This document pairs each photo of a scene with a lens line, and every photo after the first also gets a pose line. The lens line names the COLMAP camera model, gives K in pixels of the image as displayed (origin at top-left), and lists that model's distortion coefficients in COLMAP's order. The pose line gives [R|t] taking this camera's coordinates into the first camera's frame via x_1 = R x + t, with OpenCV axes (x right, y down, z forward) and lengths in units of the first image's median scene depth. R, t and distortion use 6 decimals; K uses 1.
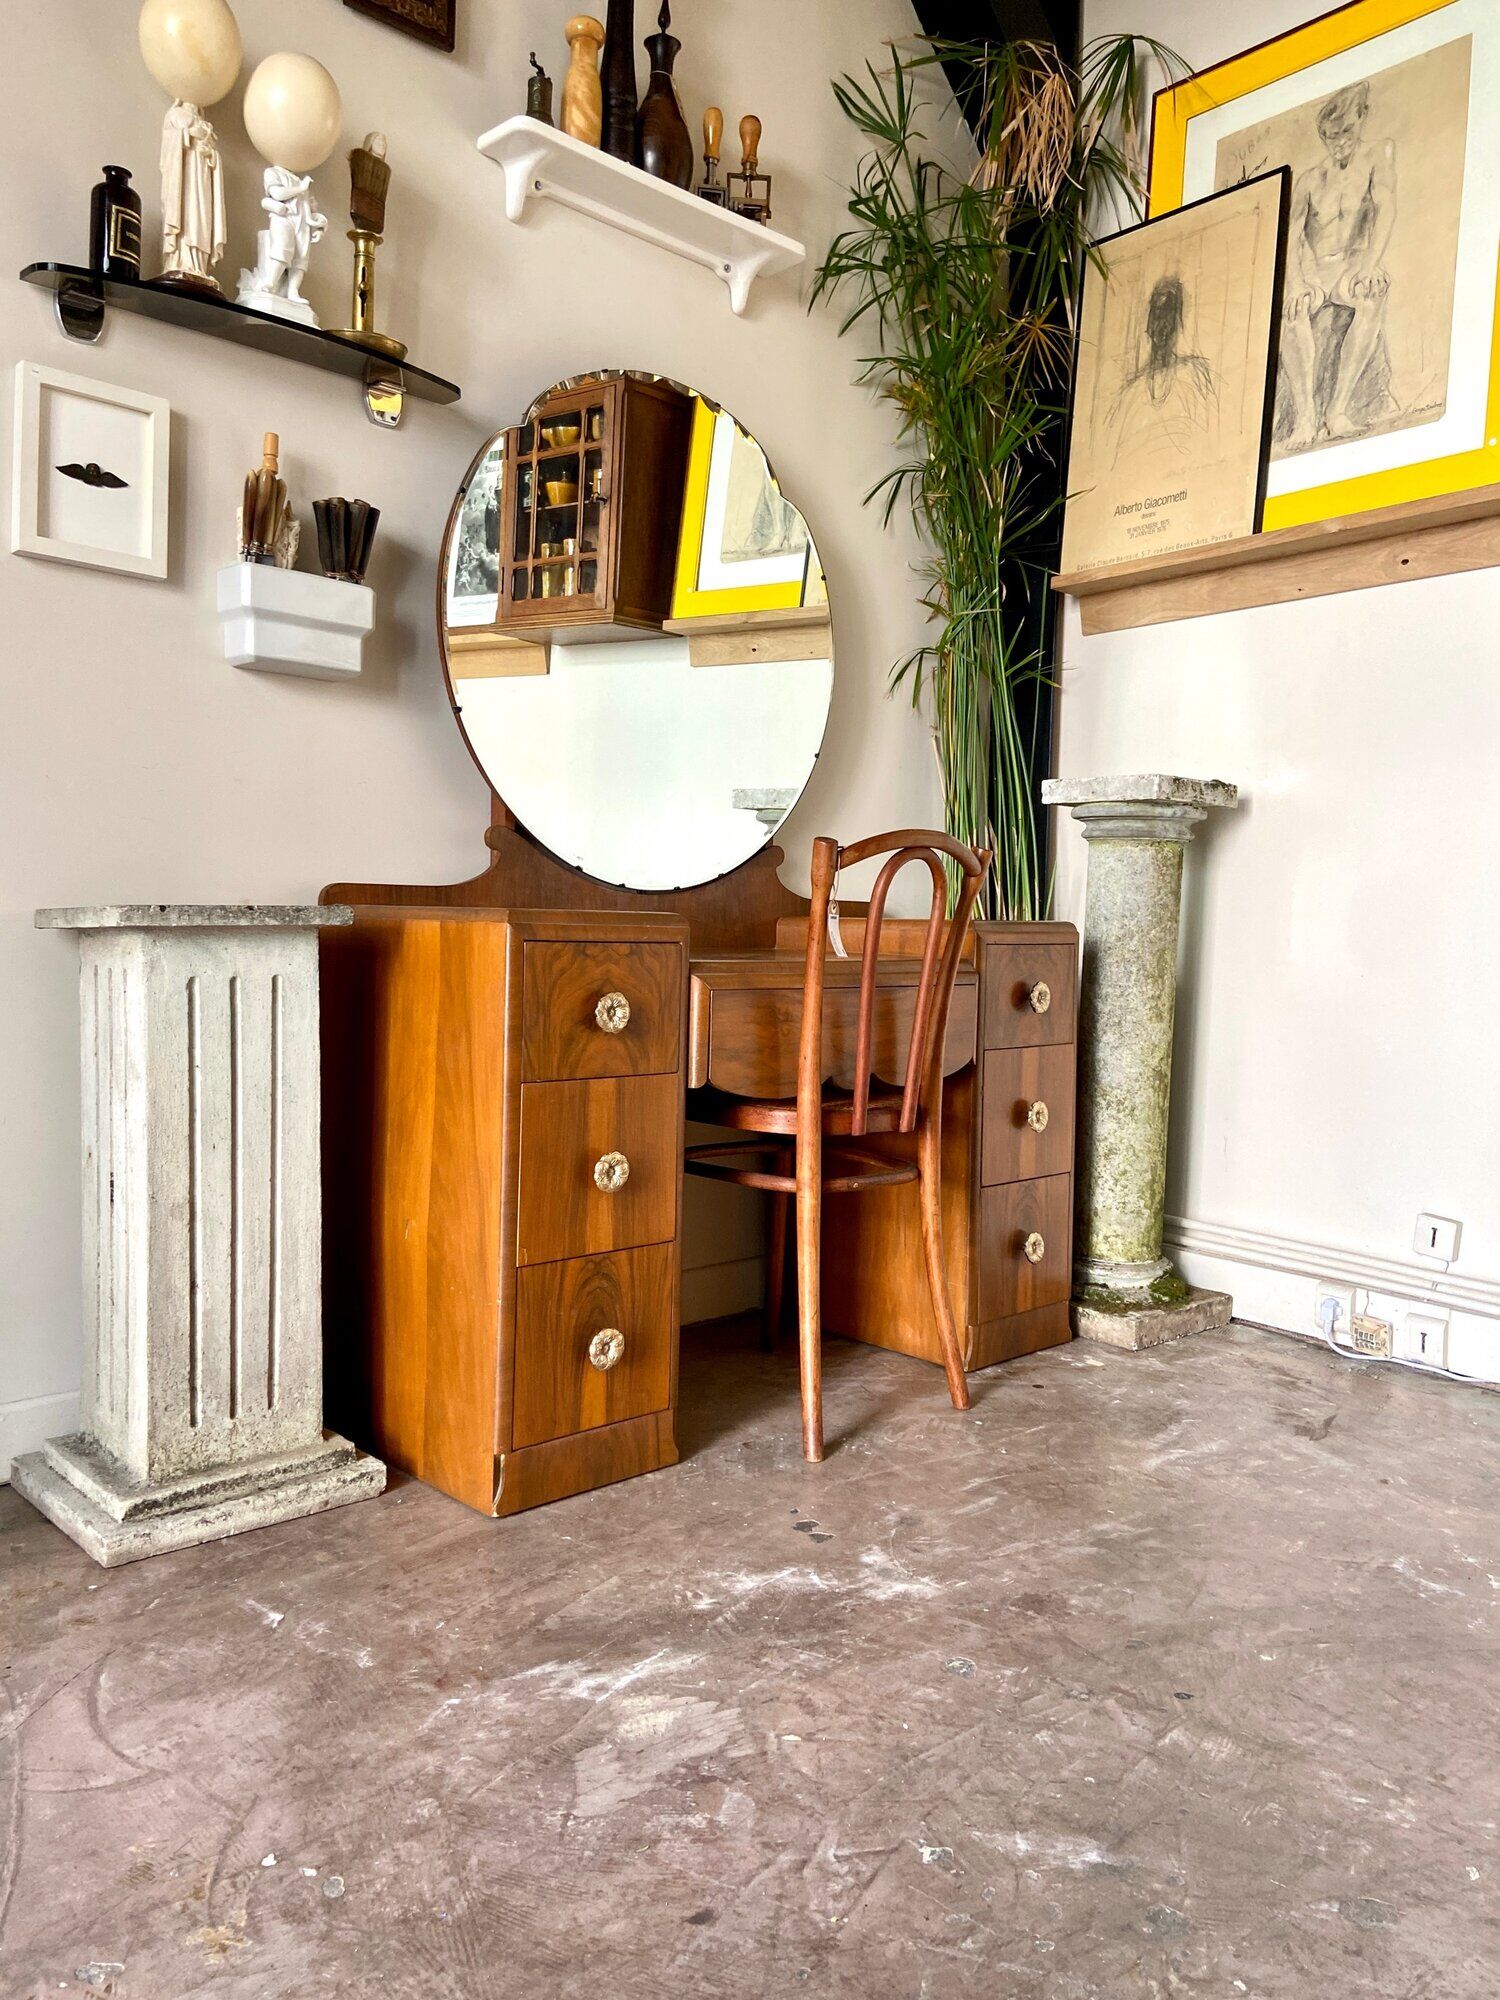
lens RADIAL K [[1502.8, 0, 758.7], [0, 1502.8, 977.3], [0, 0, 1]] dist [0.120376, -0.152436]
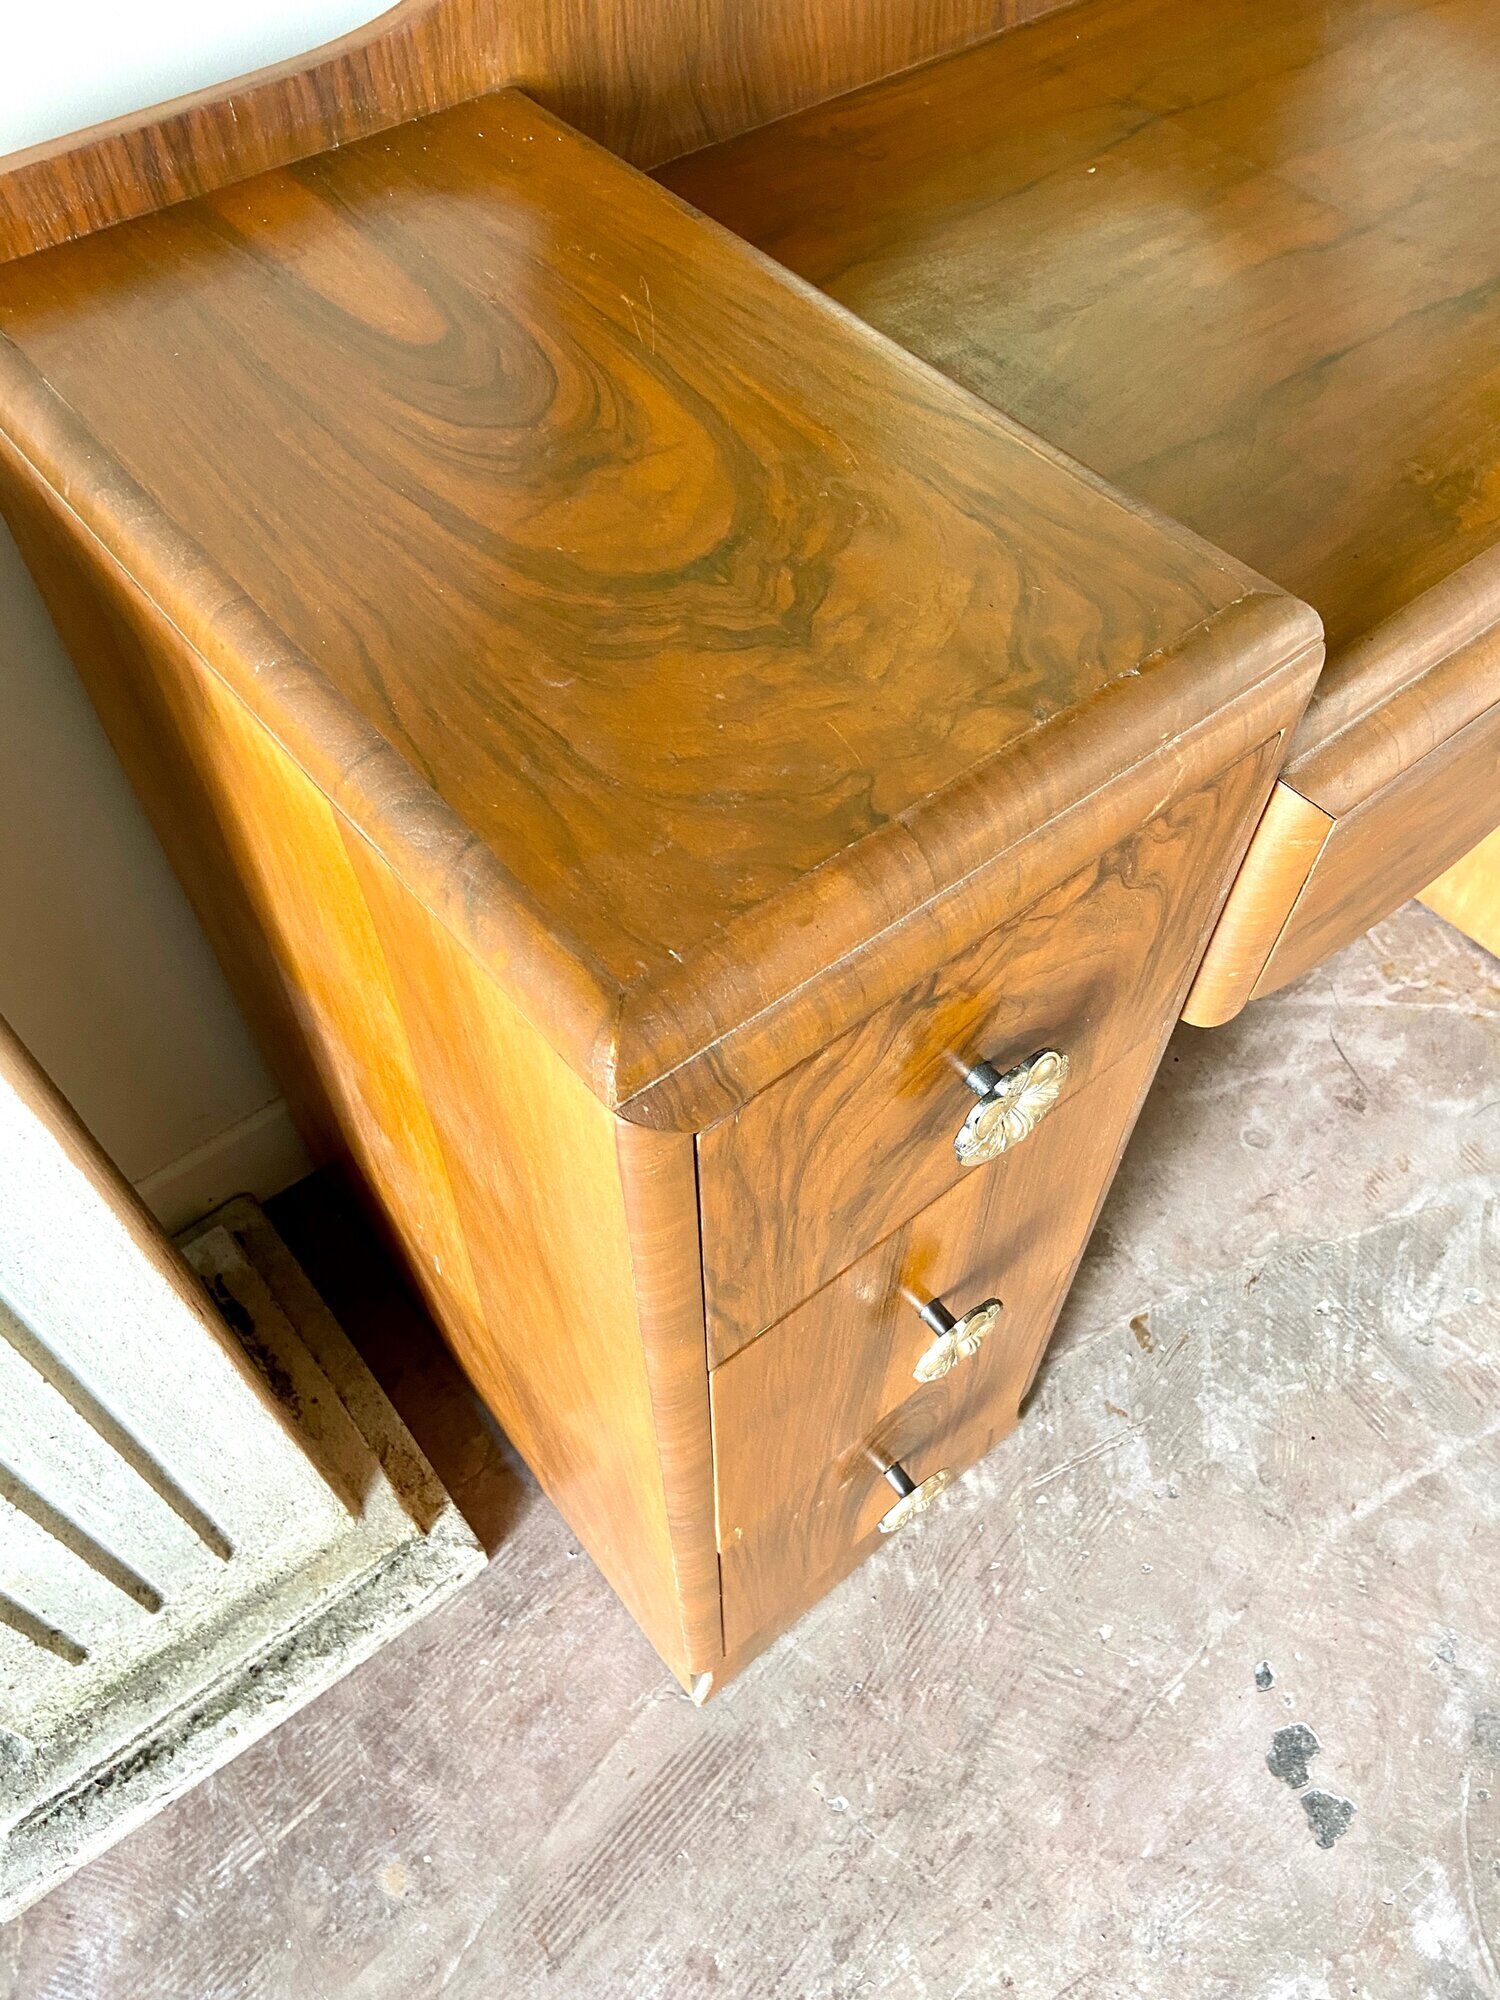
lens RADIAL K [[1502.8, 0, 750.2], [0, 1502.8, 997.8], [0, 0, 1]] dist [0.120376, -0.152436]
pose [[0.996490, 0.049926, -0.067195, -0.121117], [0.022406, 0.614331, 0.788730, -0.199717], [0.080658, -0.787467, 0.611056, 0.799670]]
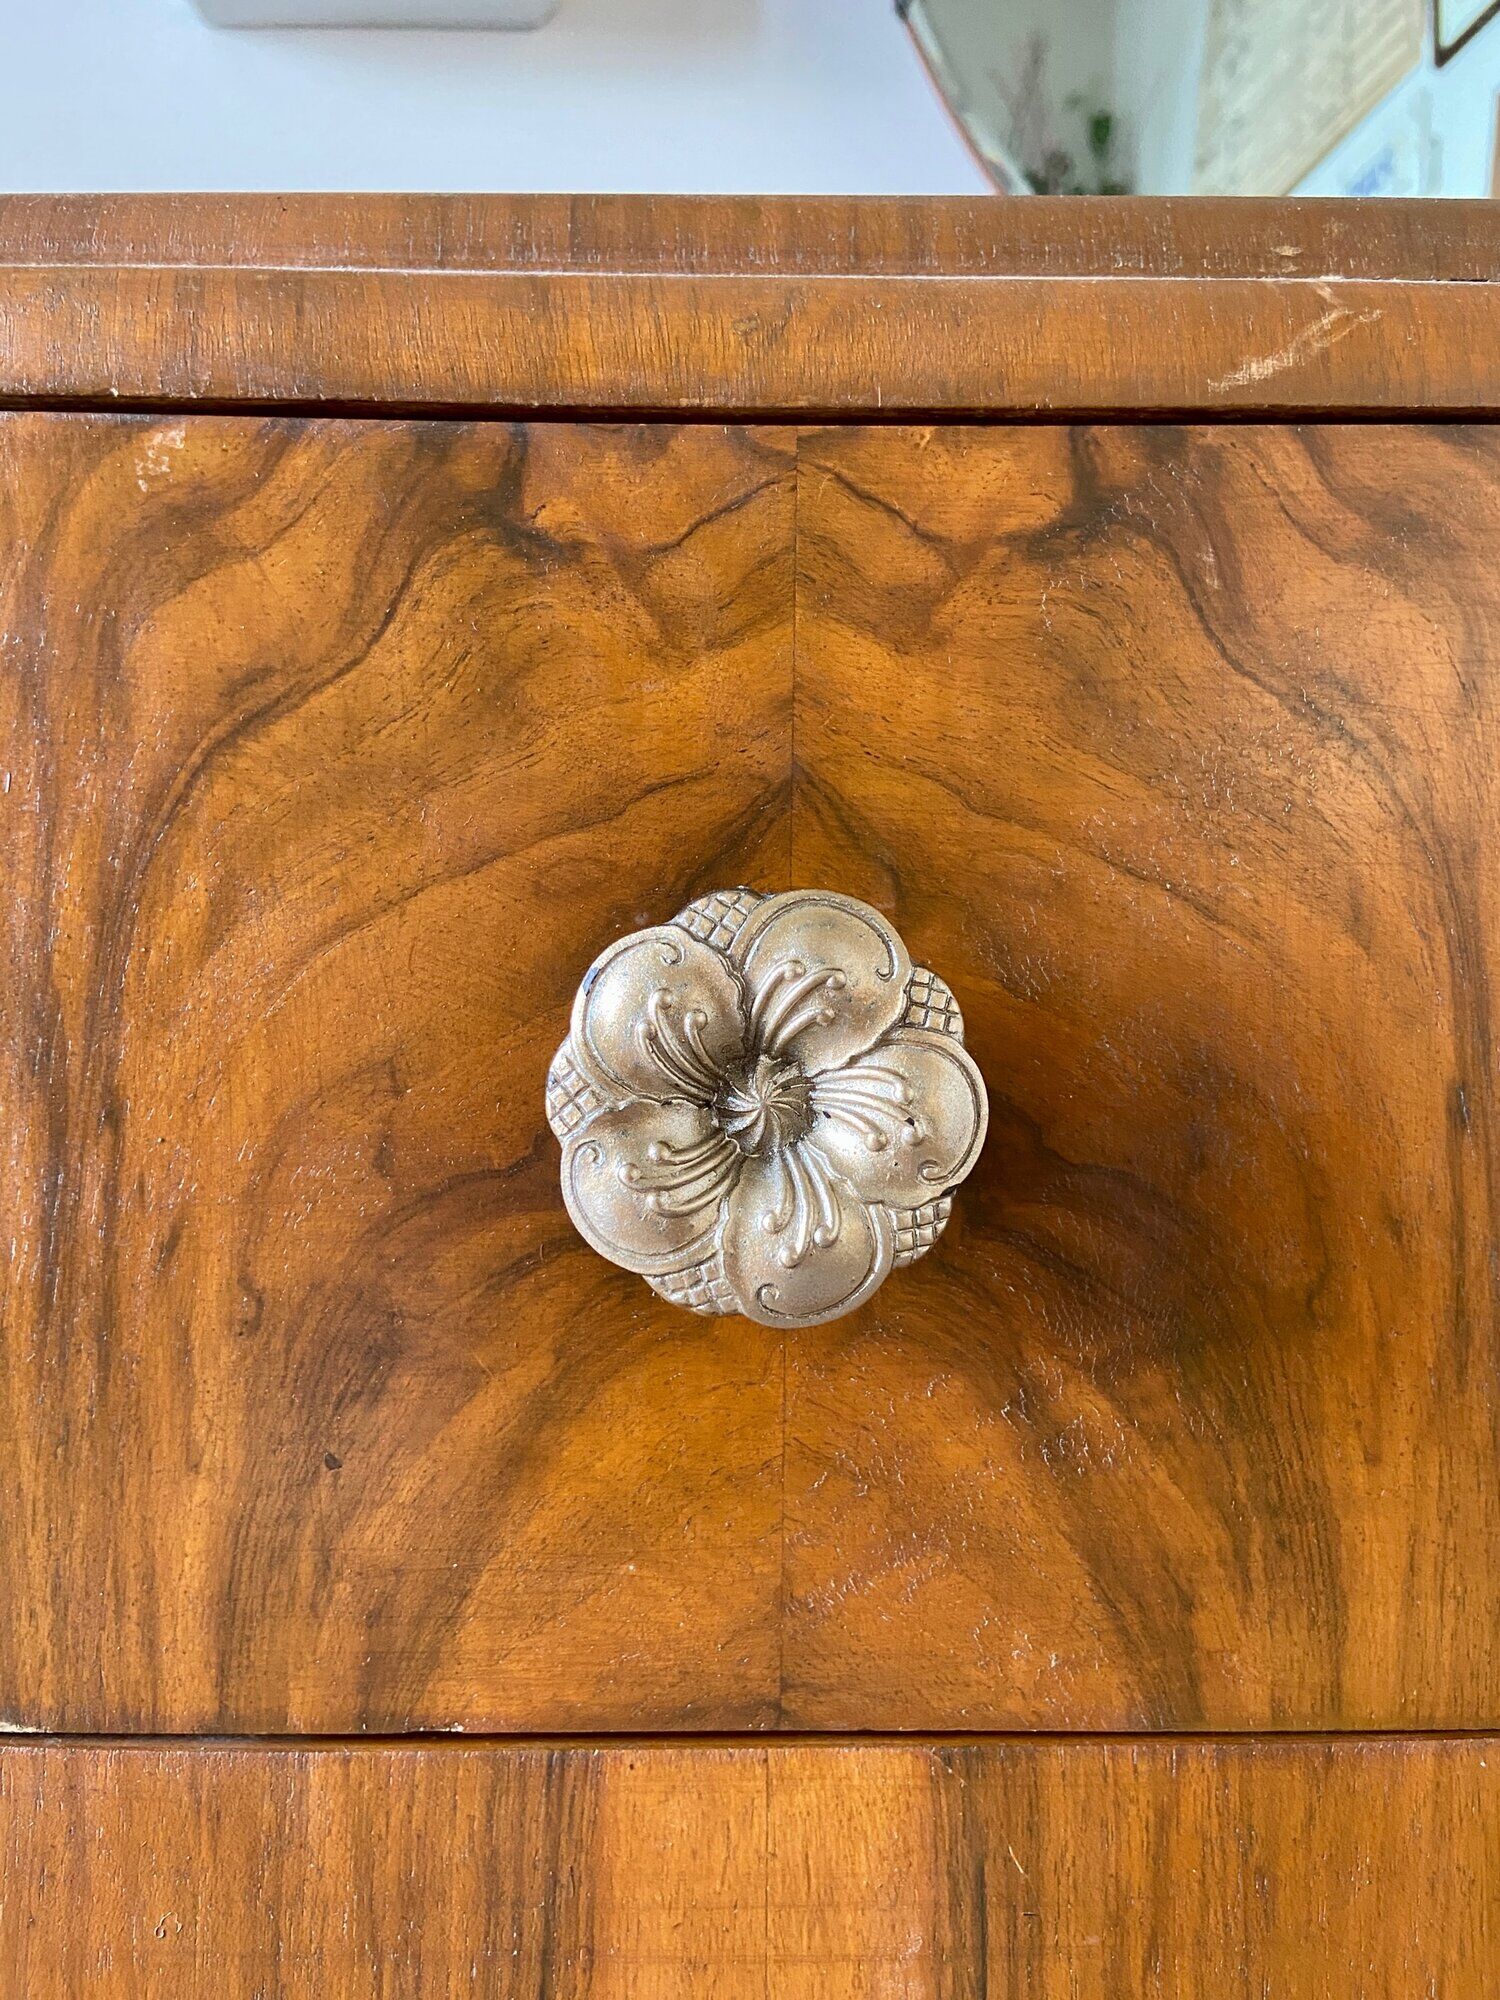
lens RADIAL K [[1580.5, 0, 760.1], [0, 1580.5, 998.8], [0, 0, 1]] dist [0.102461, -0.136421]
pose [[0.735052, -0.020246, -0.677709, -0.027420], [-0.008970, 0.999176, -0.039578, 0.019892], [0.677952, 0.035171, 0.734265, 0.879508]]
